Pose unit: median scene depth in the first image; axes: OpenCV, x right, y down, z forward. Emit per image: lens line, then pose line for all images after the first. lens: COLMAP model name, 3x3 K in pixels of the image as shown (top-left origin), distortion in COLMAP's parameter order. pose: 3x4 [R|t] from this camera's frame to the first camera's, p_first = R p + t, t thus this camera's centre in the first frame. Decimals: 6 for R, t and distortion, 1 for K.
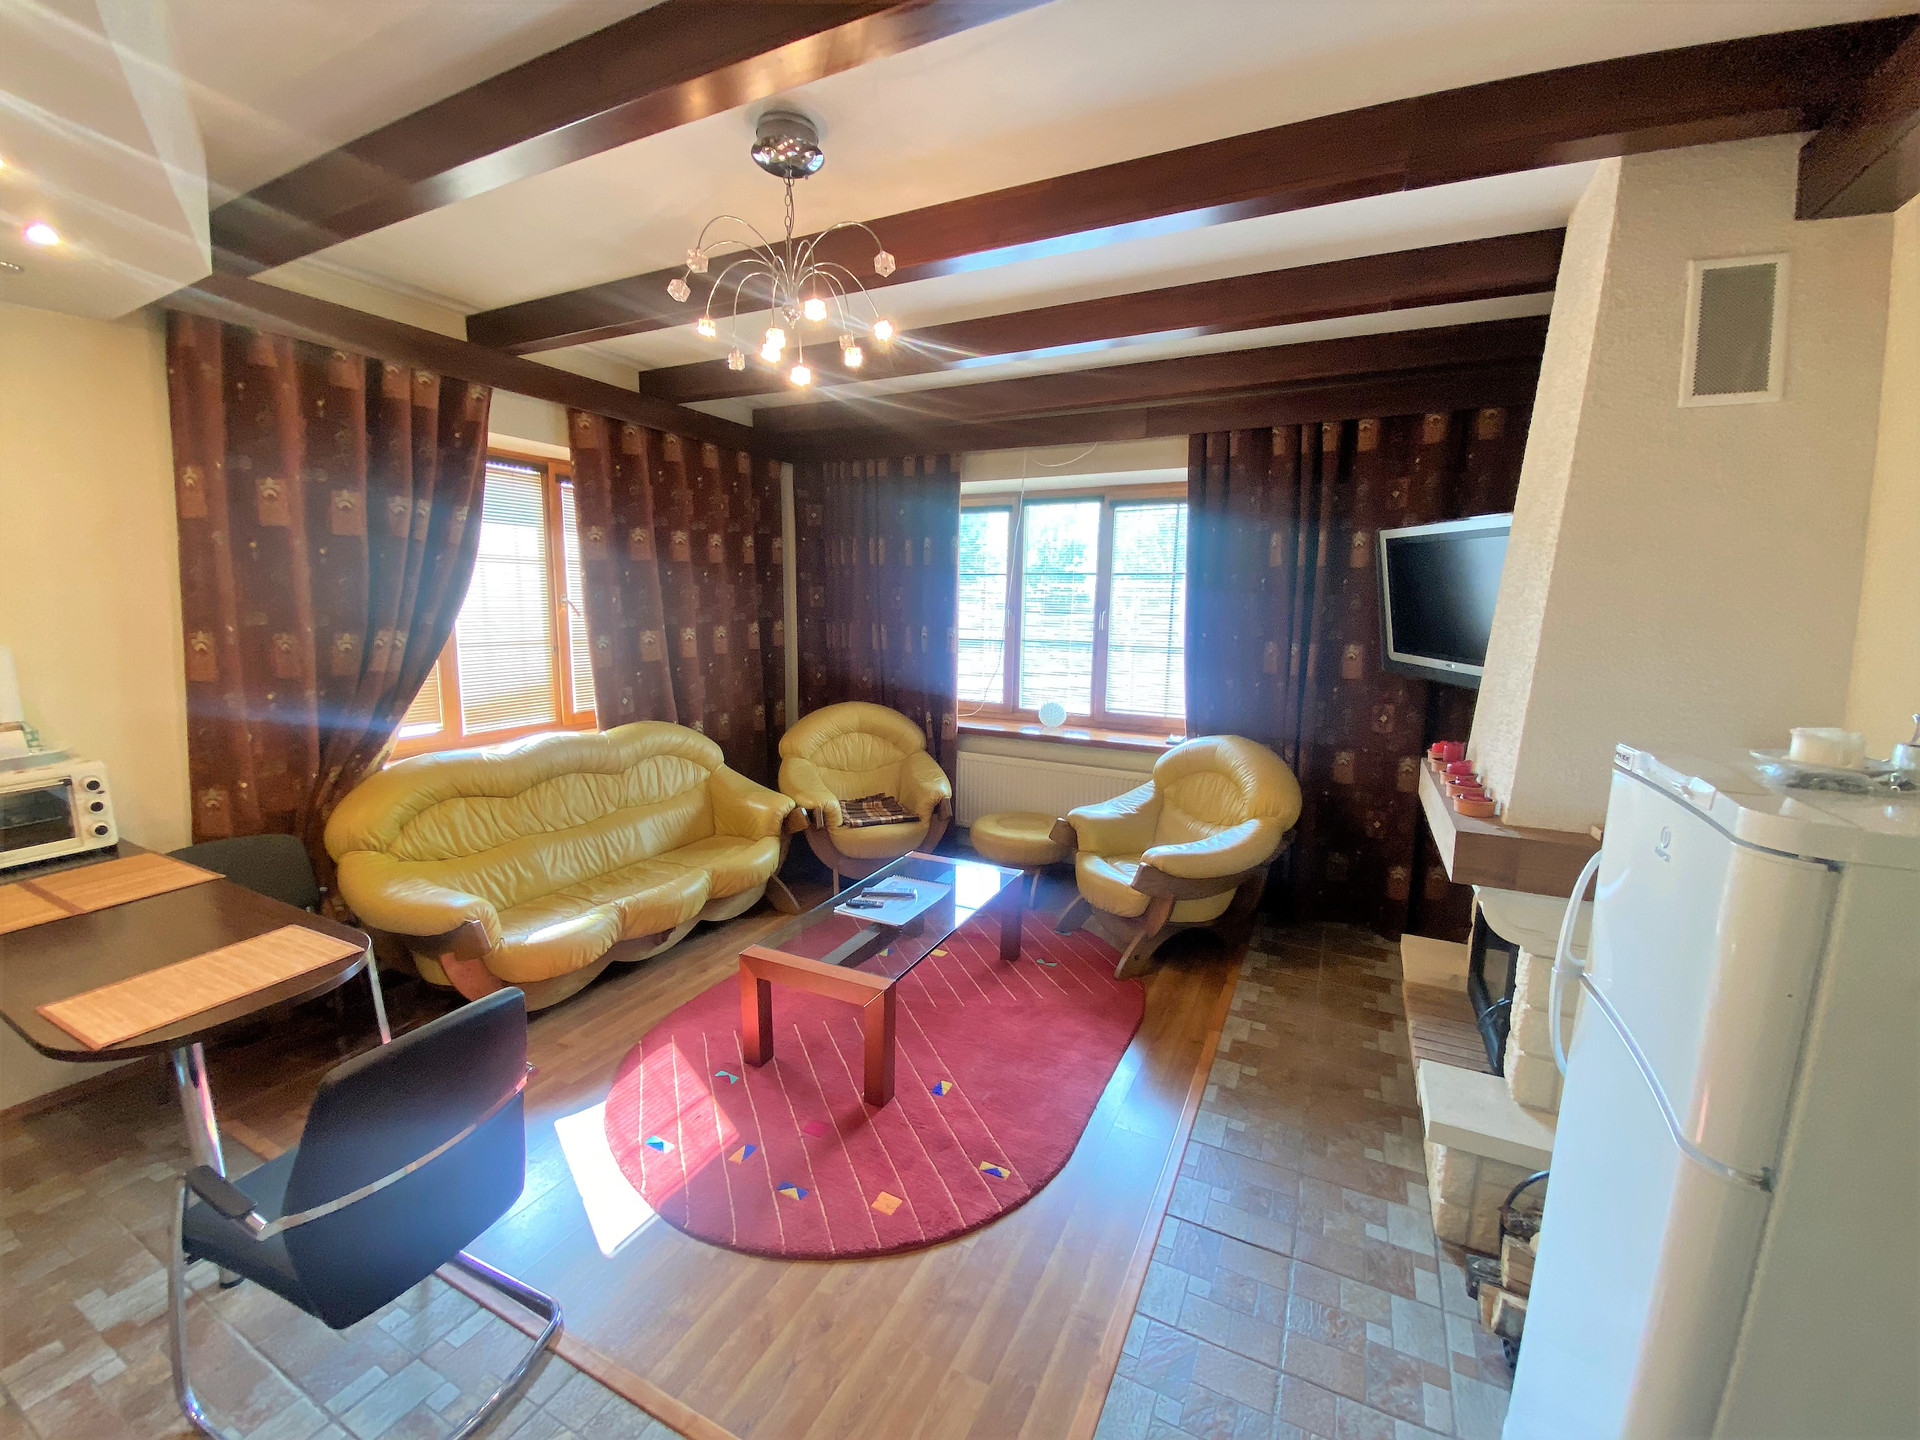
lens RADIAL K [[774.2, 0, 960.0], [0, 774.2, 720.0], [0, 0, 1]] dist [0.001009, -0.000084]
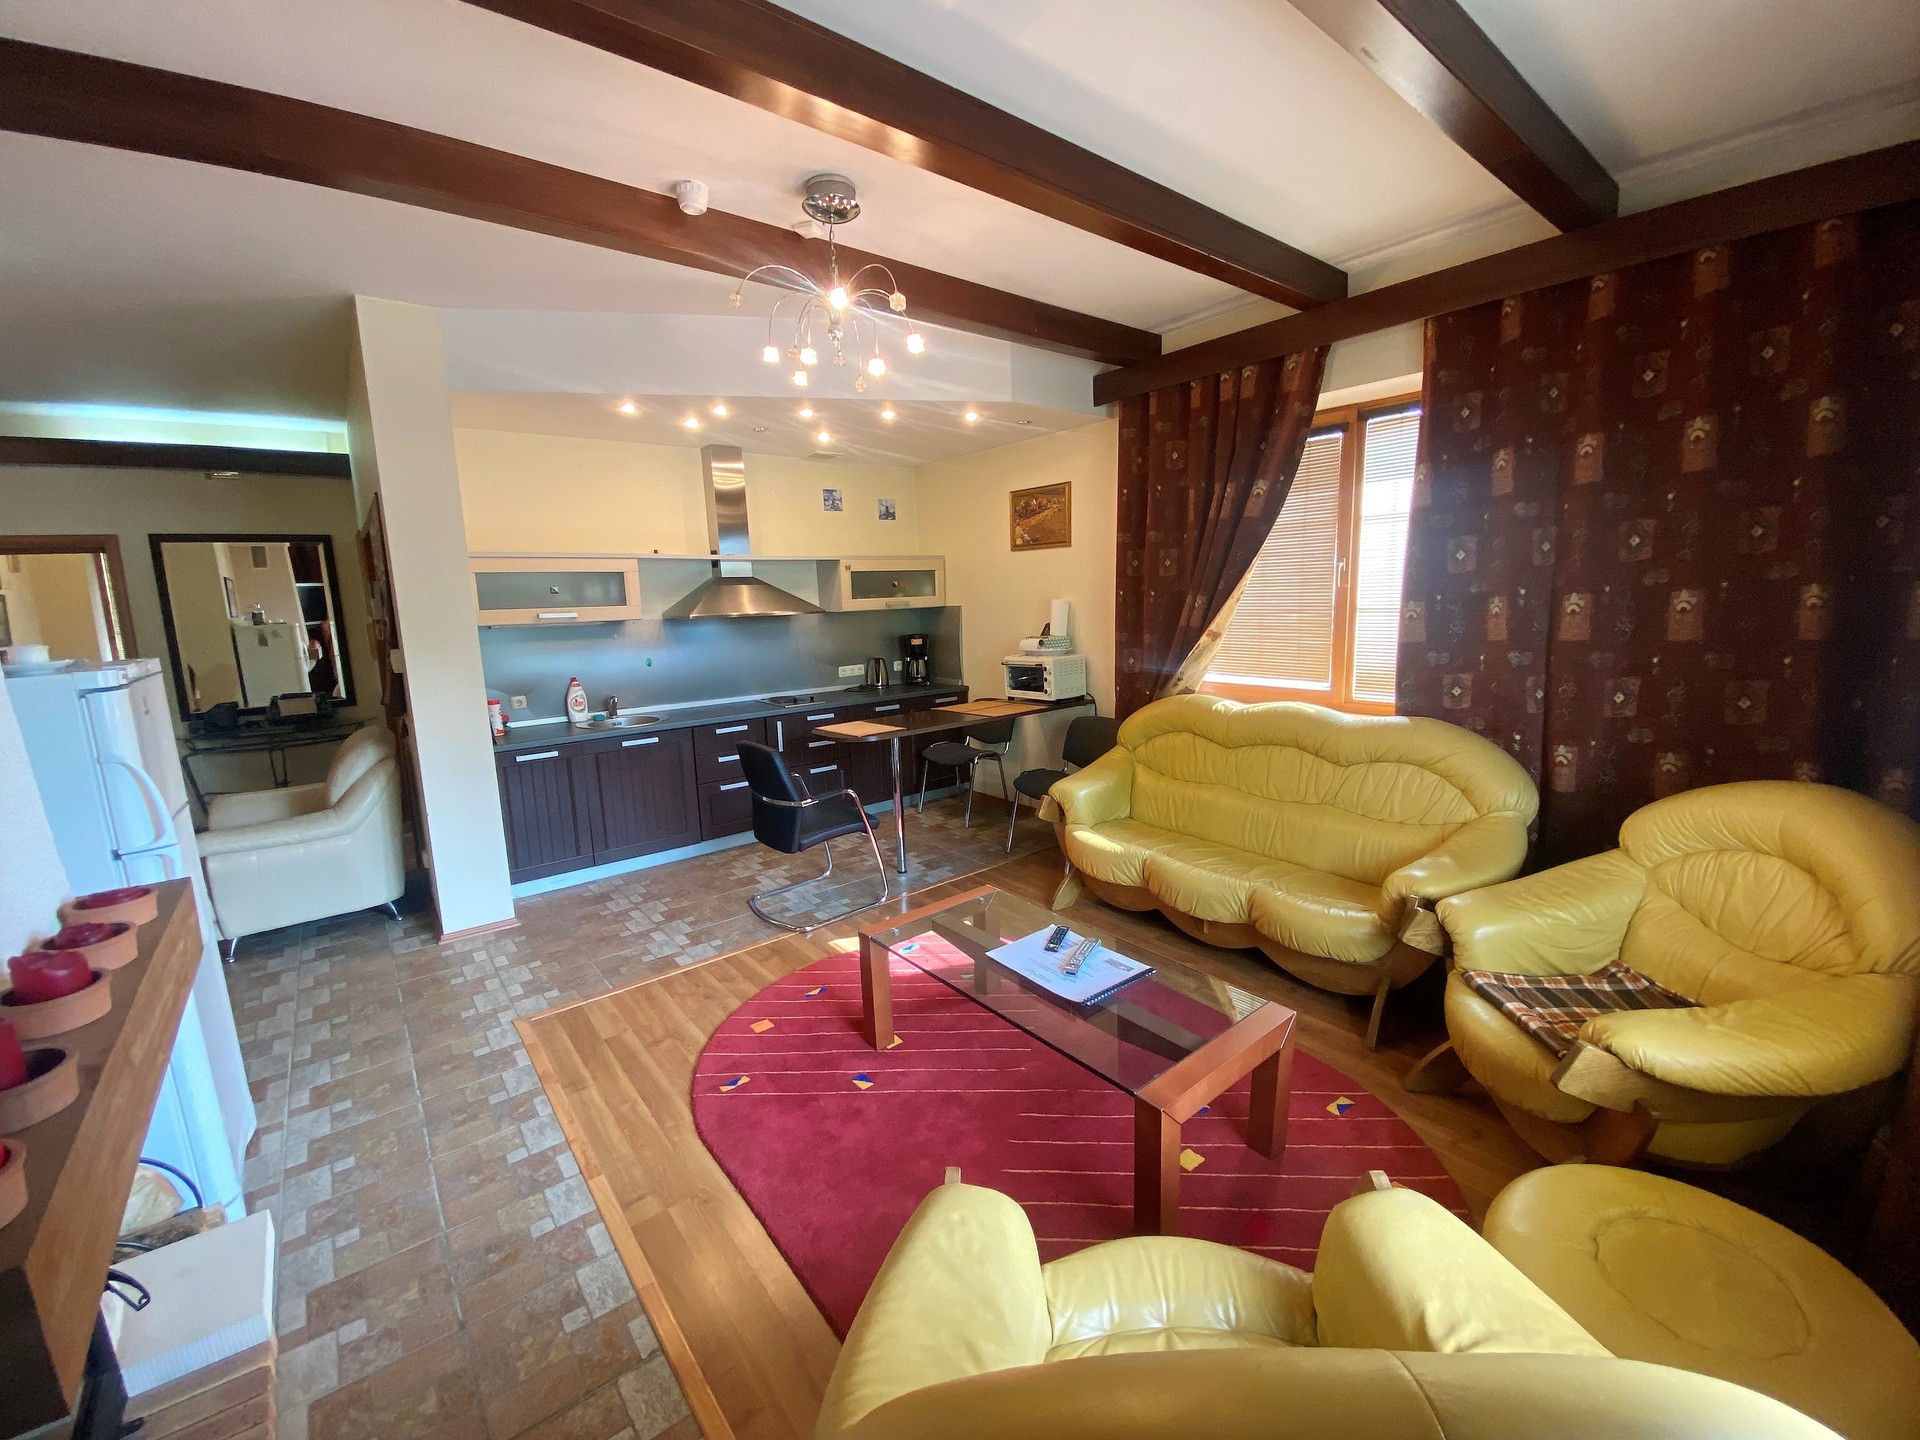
lens RADIAL K [[779.9, 0, 960.0], [0, 779.9, 720.0], [0, 0, 1]] dist [0.018209, -0.020759]
pose [[-0.411778, 0.139835, -0.900491, 0.709429], [-0.119888, 0.971255, 0.205647, -0.153701], [0.903363, 0.192639, -0.383177, 1.367006]]
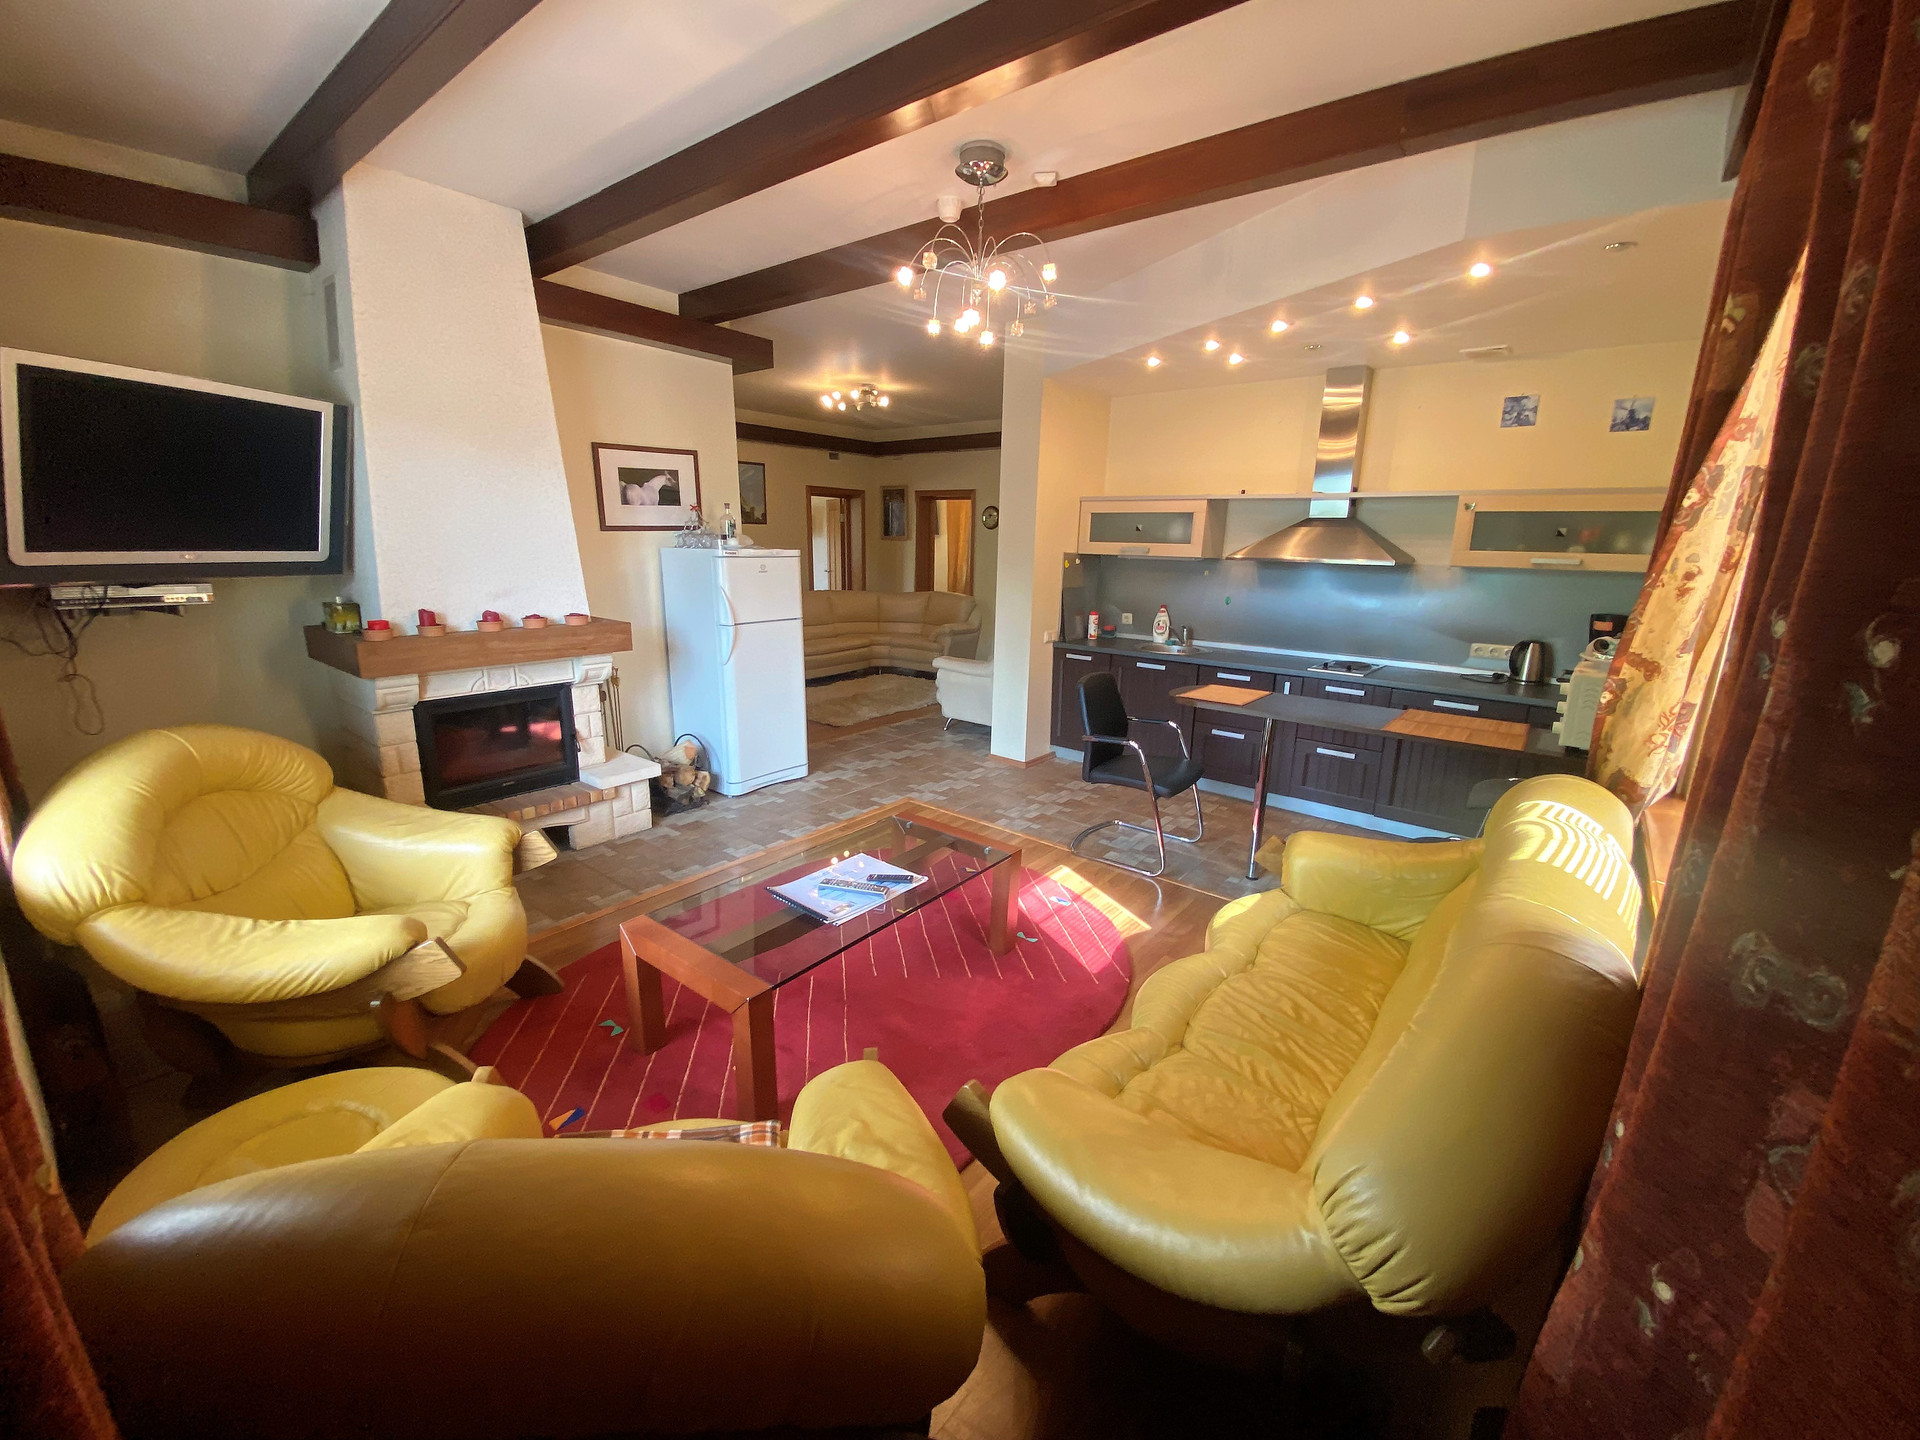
lens RADIAL K [[774.2, 0, 960.0], [0, 774.2, 720.0], [0, 0, 1]] dist [0.001009, -0.000084]
pose [[-0.975079, -0.091908, 0.201926, -0.402732], [-0.007643, 0.923534, 0.383441, -0.267220], [-0.221727, 0.372342, -0.901221, 1.927729]]
